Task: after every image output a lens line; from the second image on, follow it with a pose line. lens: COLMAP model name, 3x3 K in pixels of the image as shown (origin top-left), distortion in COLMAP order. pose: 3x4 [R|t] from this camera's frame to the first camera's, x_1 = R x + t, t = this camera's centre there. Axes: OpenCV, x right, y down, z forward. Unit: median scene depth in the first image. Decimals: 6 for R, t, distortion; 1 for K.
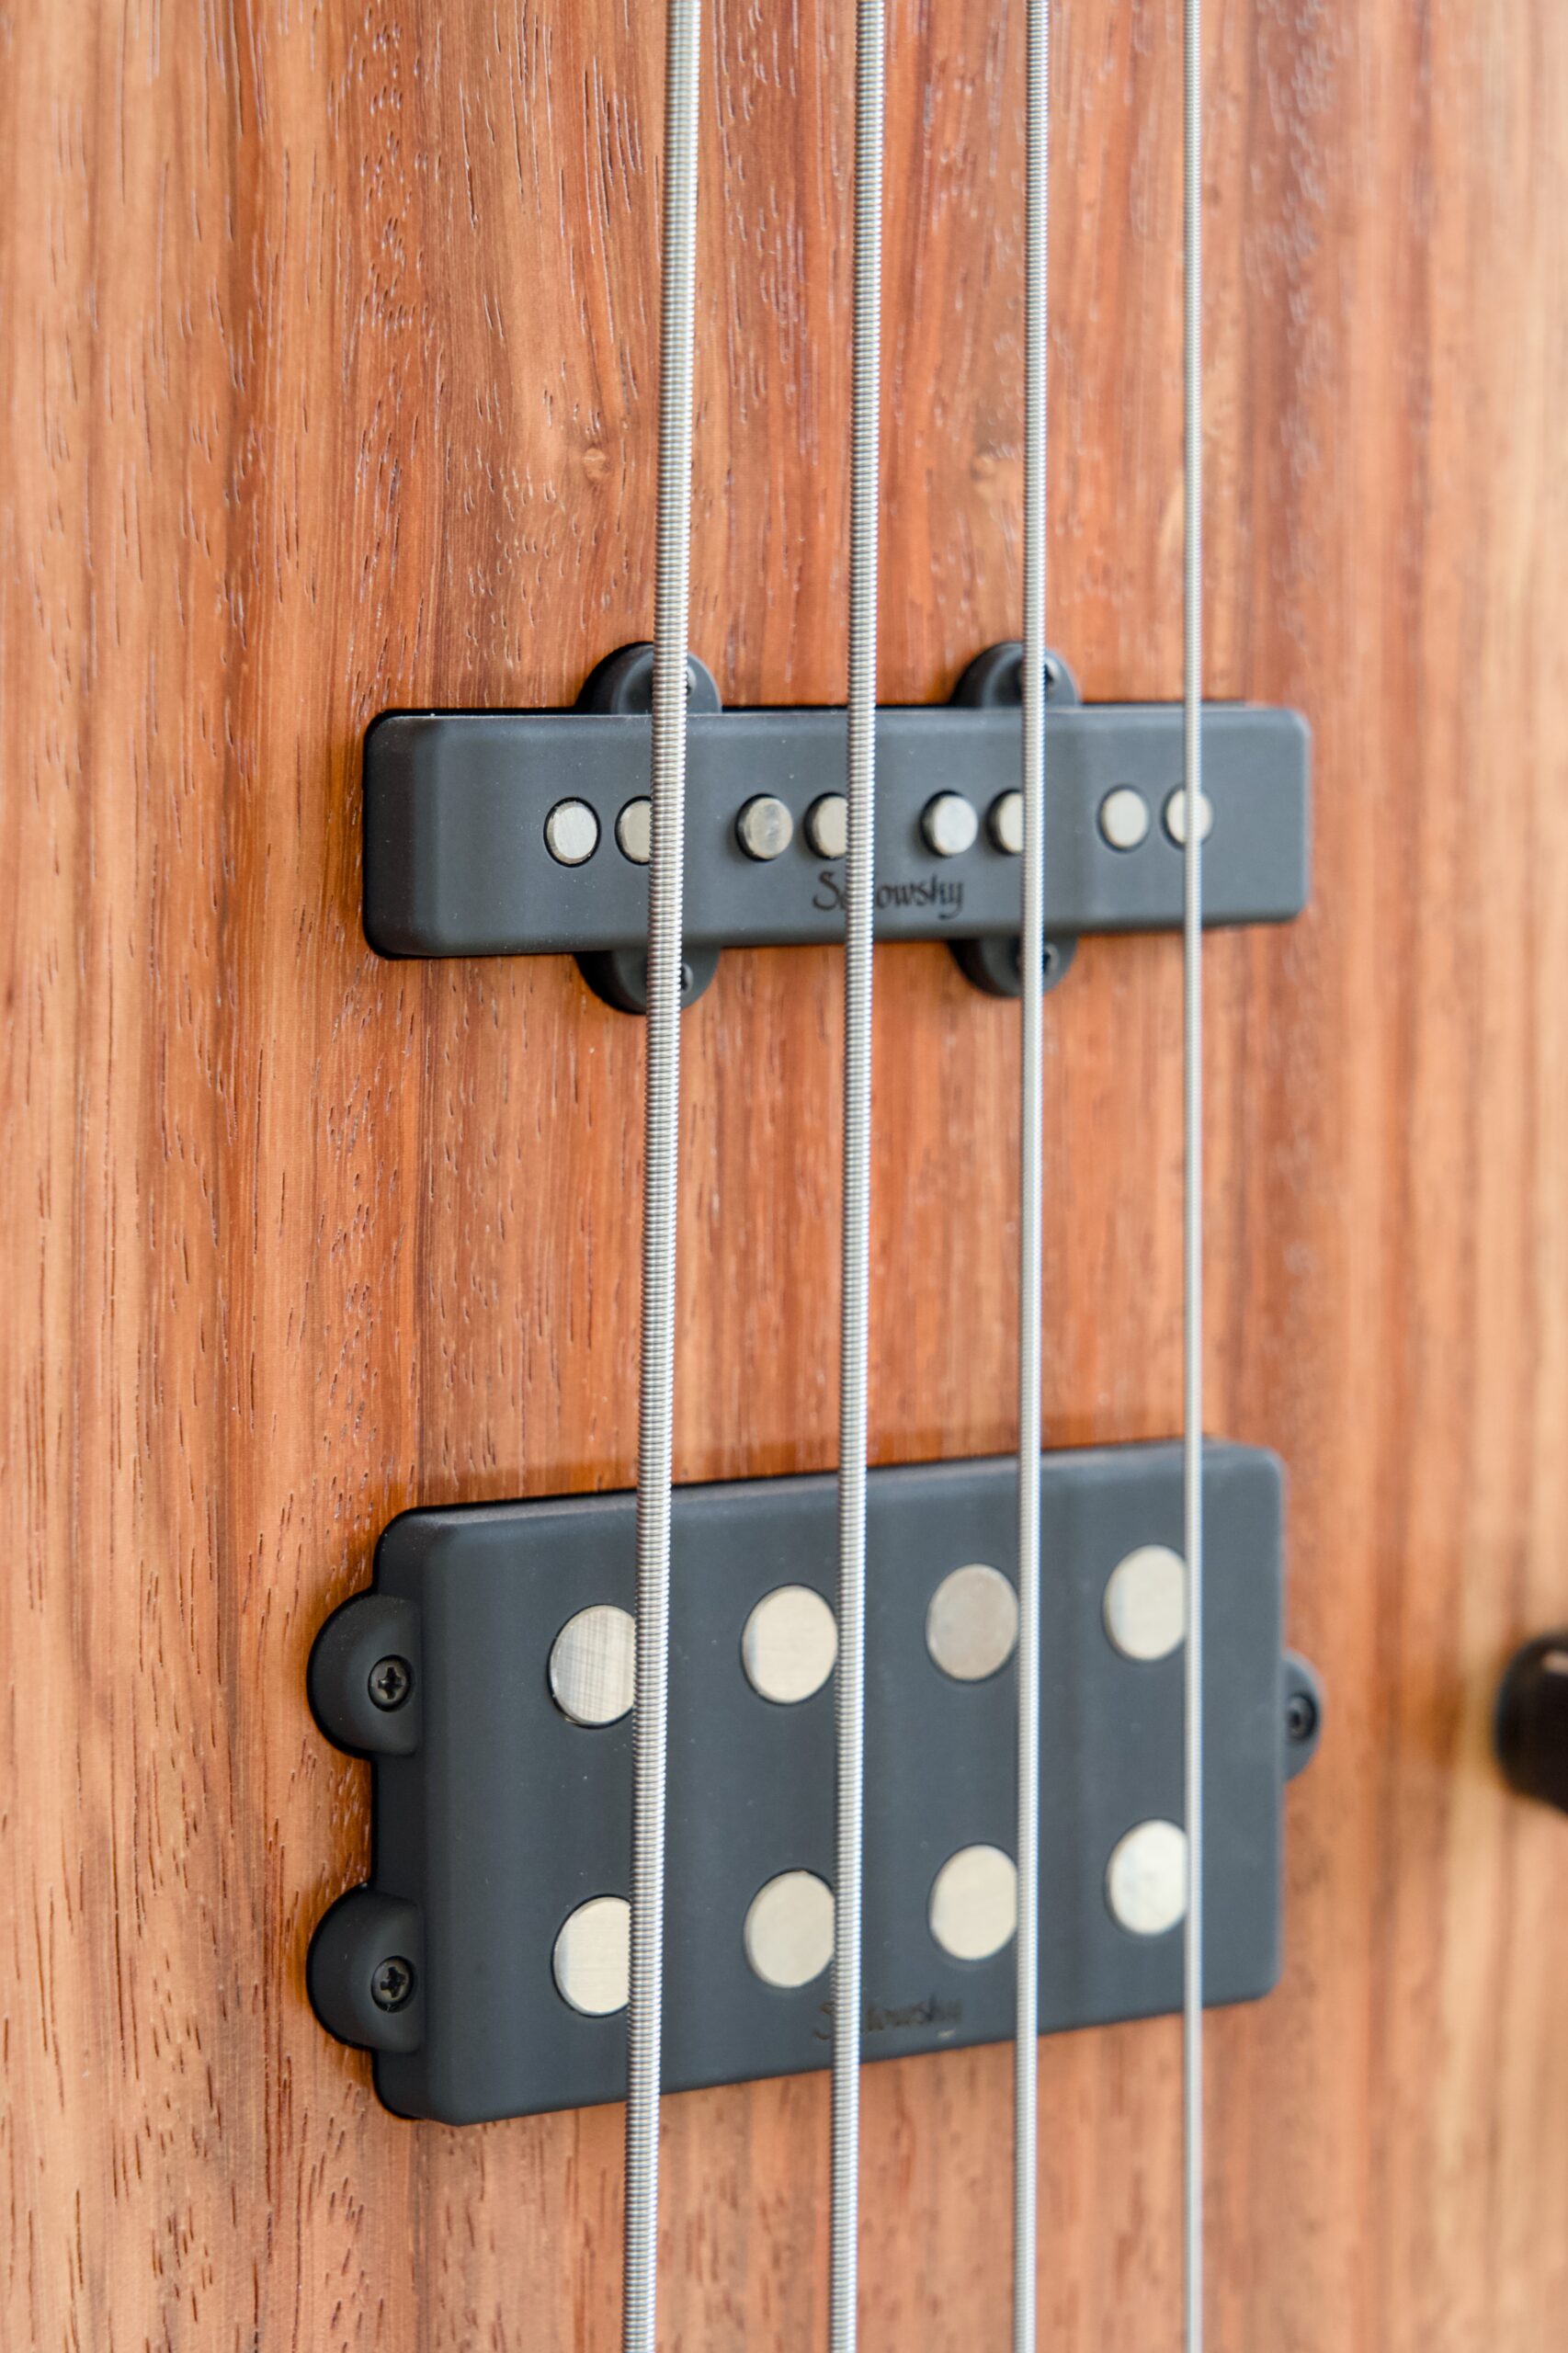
lens RADIAL K [[7216.0, 0, 777.2], [0, 7216.0, 1179.9], [0, 0, 1]] dist [0.006460, 0.000000]
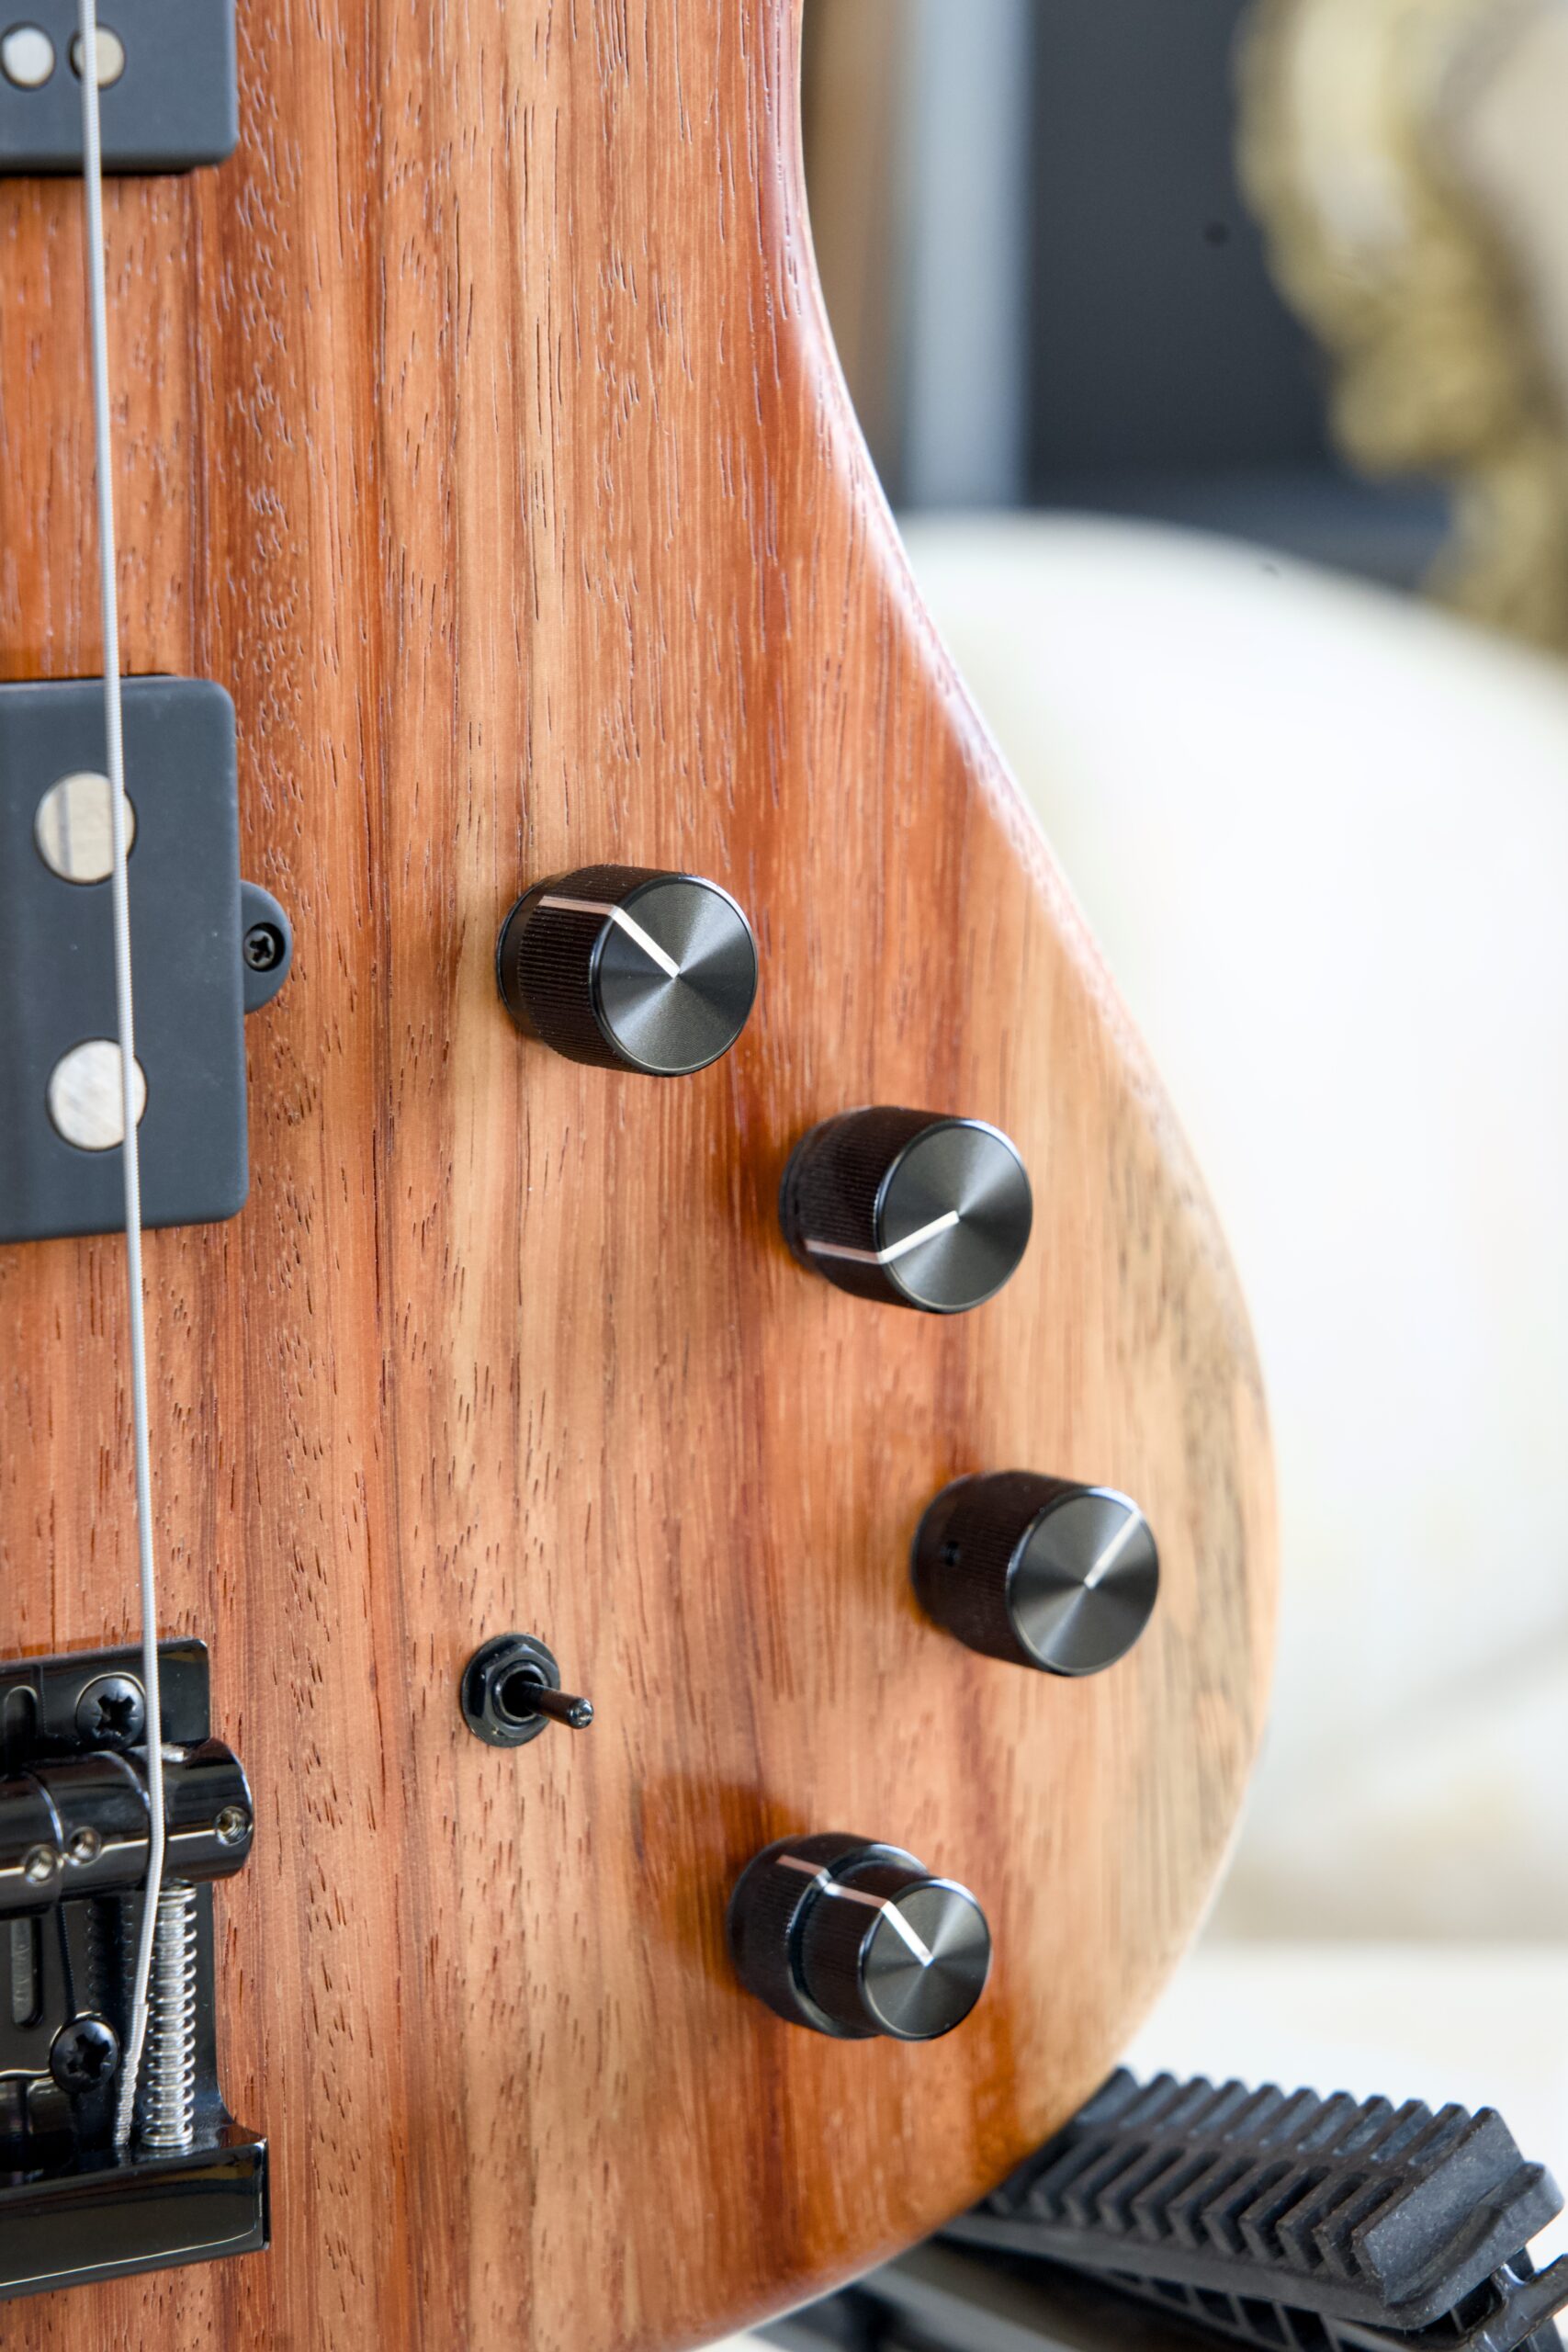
lens RADIAL K [[7212.3, 0, 785.7], [0, 7212.3, 1170.3], [0, 0, 1]] dist [0.006460, 0.000000]
pose [[0.999054, -0.013431, -0.041354, 0.194043], [0.015047, 0.999126, 0.039008, 0.069146], [0.040794, -0.039594, 0.998383, -0.027291]]
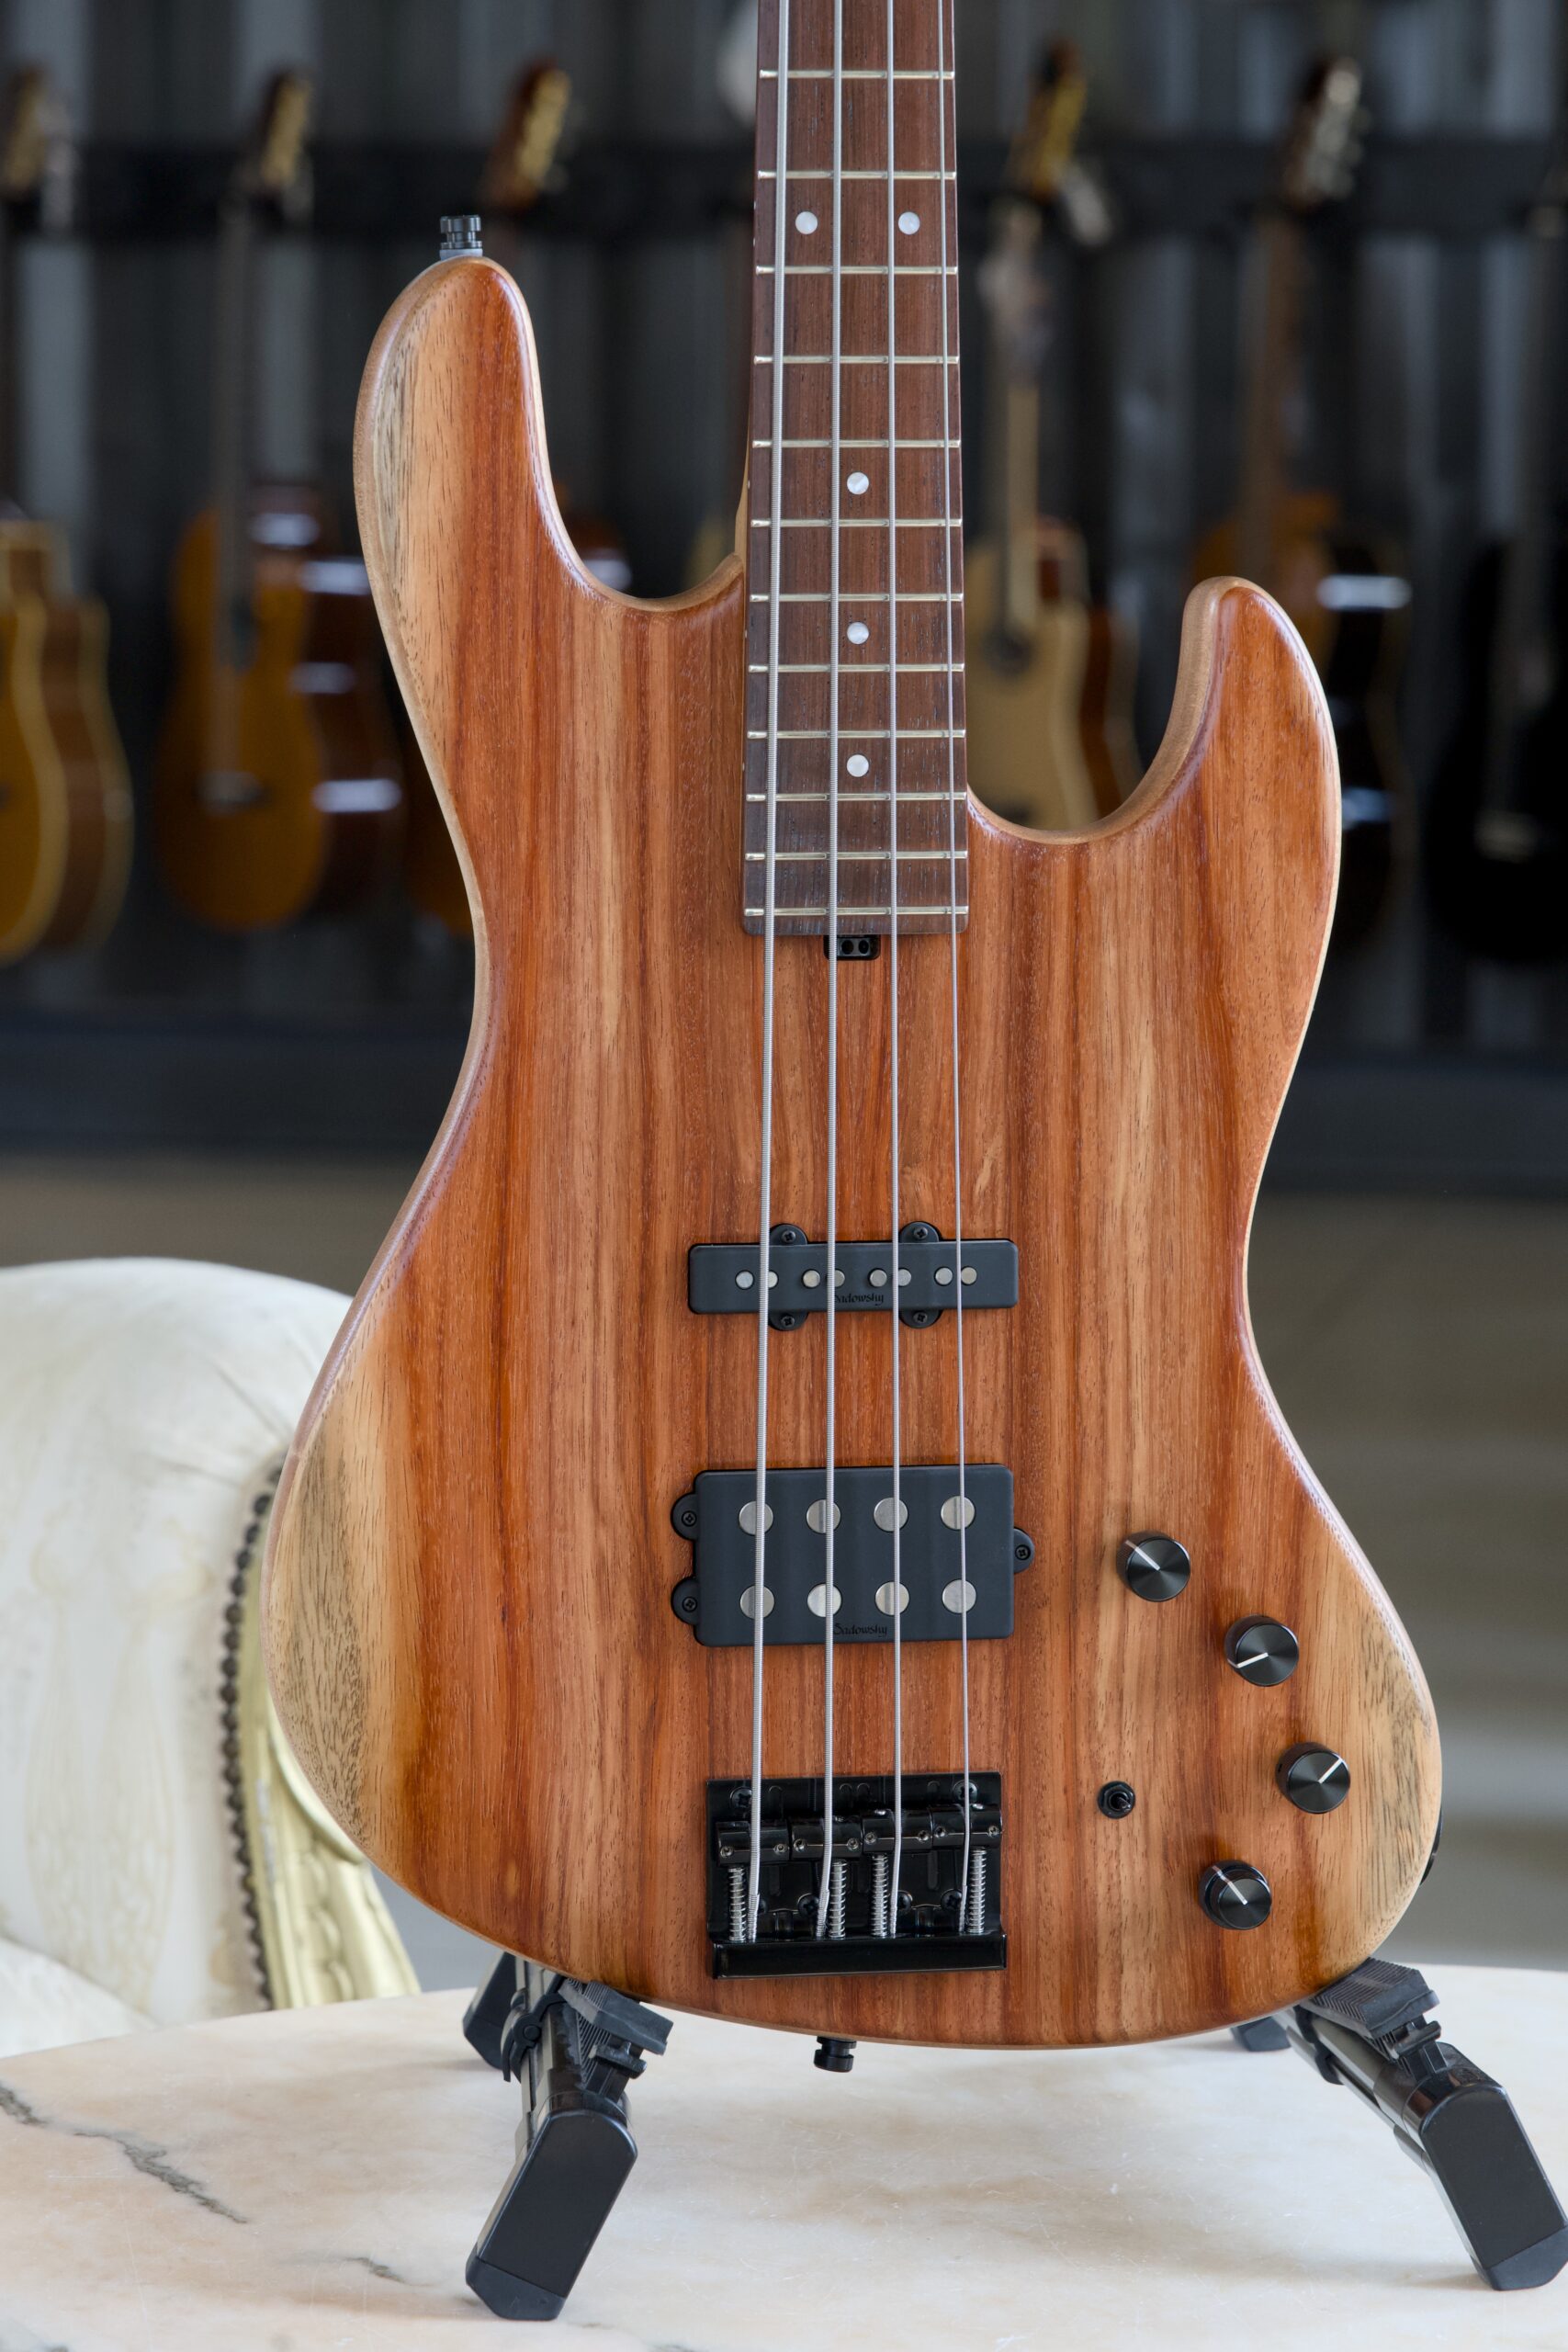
lens RADIAL K [[7212.3, 0, 785.6], [0, 7212.3, 1174.8], [0, 0, 1]] dist [0.006460, 0.000000]
pose [[0.901280, 0.035055, -0.431816, 1.401020], [-0.035290, 0.999349, 0.007471, -0.117714], [0.431797, 0.008506, 0.901931, -2.011381]]
